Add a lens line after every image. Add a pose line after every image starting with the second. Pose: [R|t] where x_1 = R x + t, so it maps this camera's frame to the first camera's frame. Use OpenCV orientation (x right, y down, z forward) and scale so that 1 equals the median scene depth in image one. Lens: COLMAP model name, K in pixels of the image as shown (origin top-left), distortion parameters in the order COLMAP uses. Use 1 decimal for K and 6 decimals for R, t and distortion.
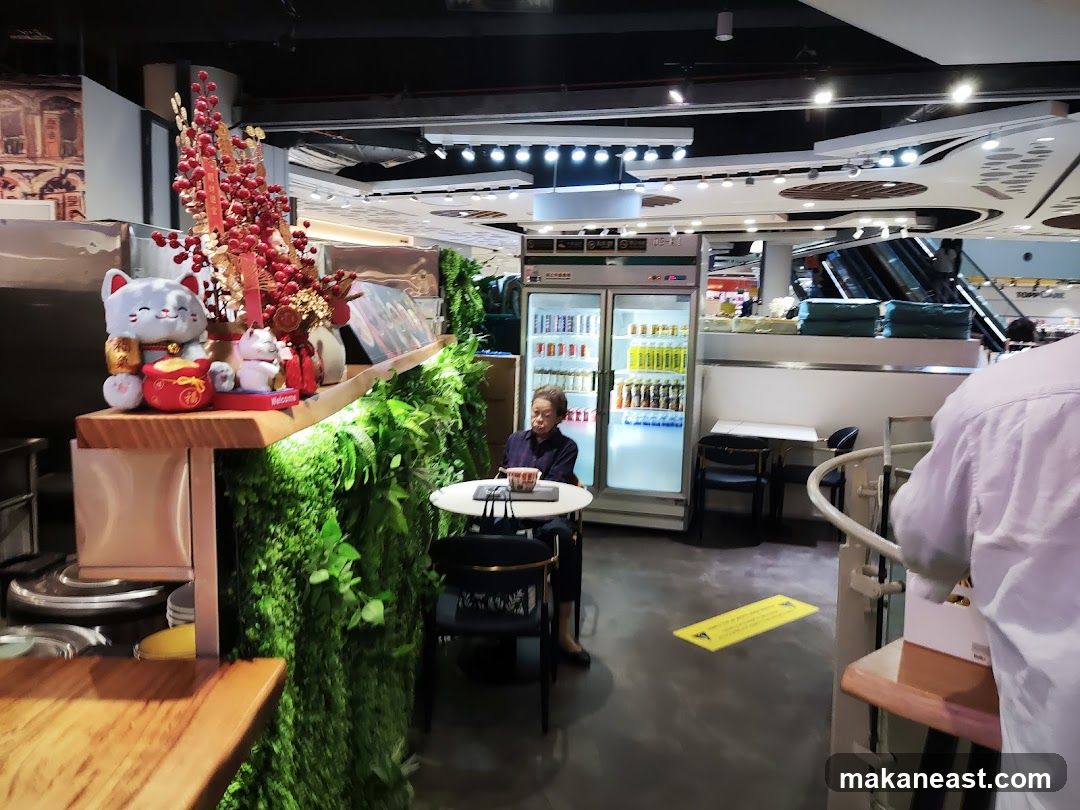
lens RADIAL K [[808.7, 0, 533.1], [0, 808.7, 403.1], [0, 0, 1]] dist [0.105002, -0.129924]
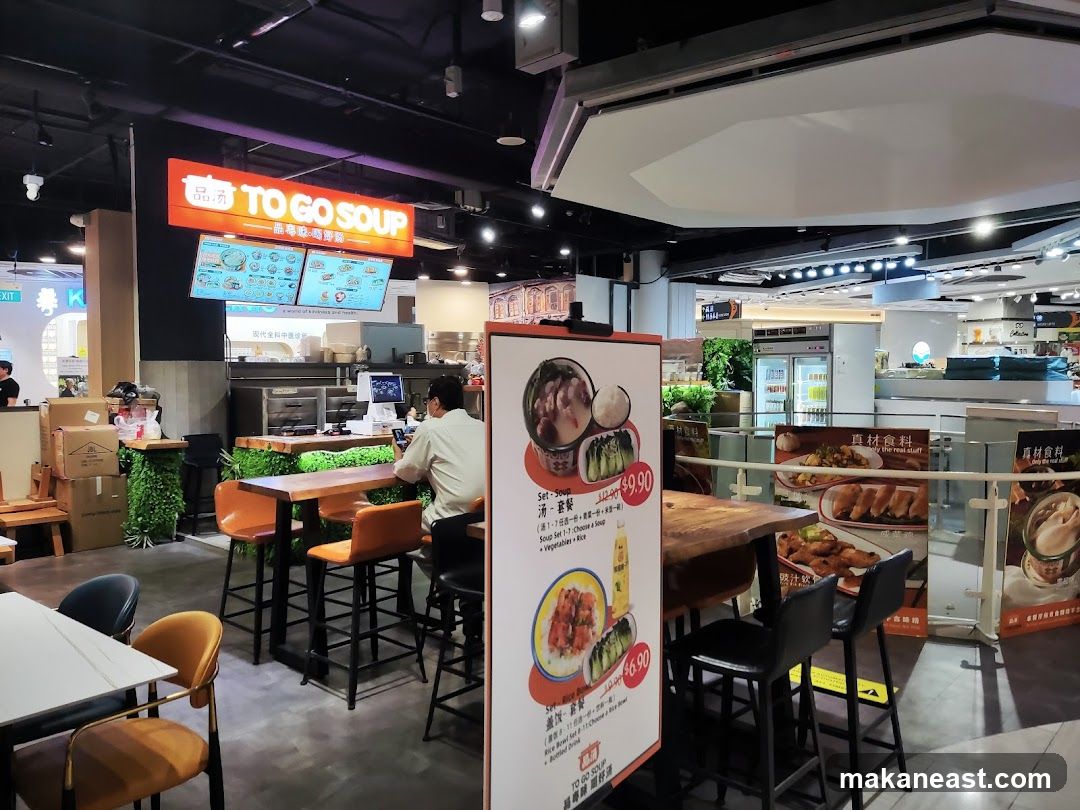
lens RADIAL K [[808.7, 0, 546.2], [0, 808.7, 410.4], [0, 0, 1]] dist [0.105002, -0.129924]
pose [[0.735660, 0.009799, -0.677280, 0.947737], [-0.058291, 0.997102, -0.048889, 0.107258], [0.674838, 0.075445, 0.734099, -0.717758]]
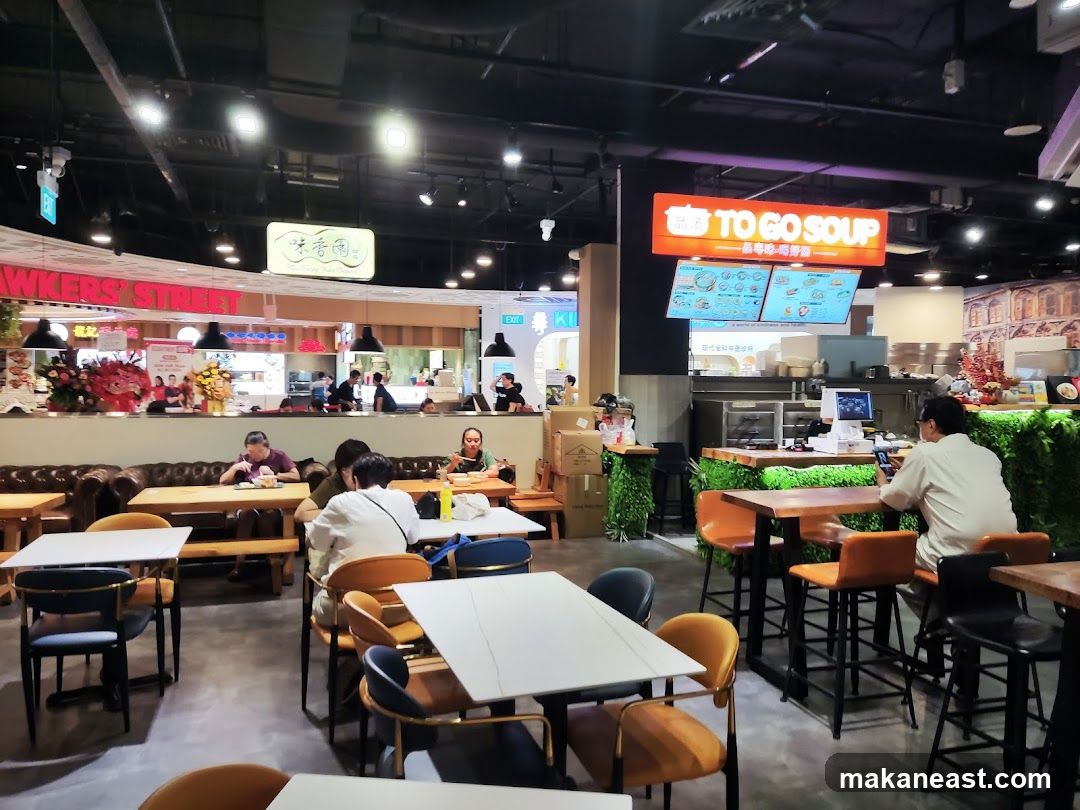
lens RADIAL K [[808.7, 0, 544.3], [0, 808.7, 401.5], [0, 0, 1]] dist [0.105002, -0.129924]
pose [[0.297452, 0.007004, -0.954711, 0.935541], [-0.111929, 0.993333, -0.027585, 0.105433], [0.948153, 0.115065, 0.296253, -0.752689]]
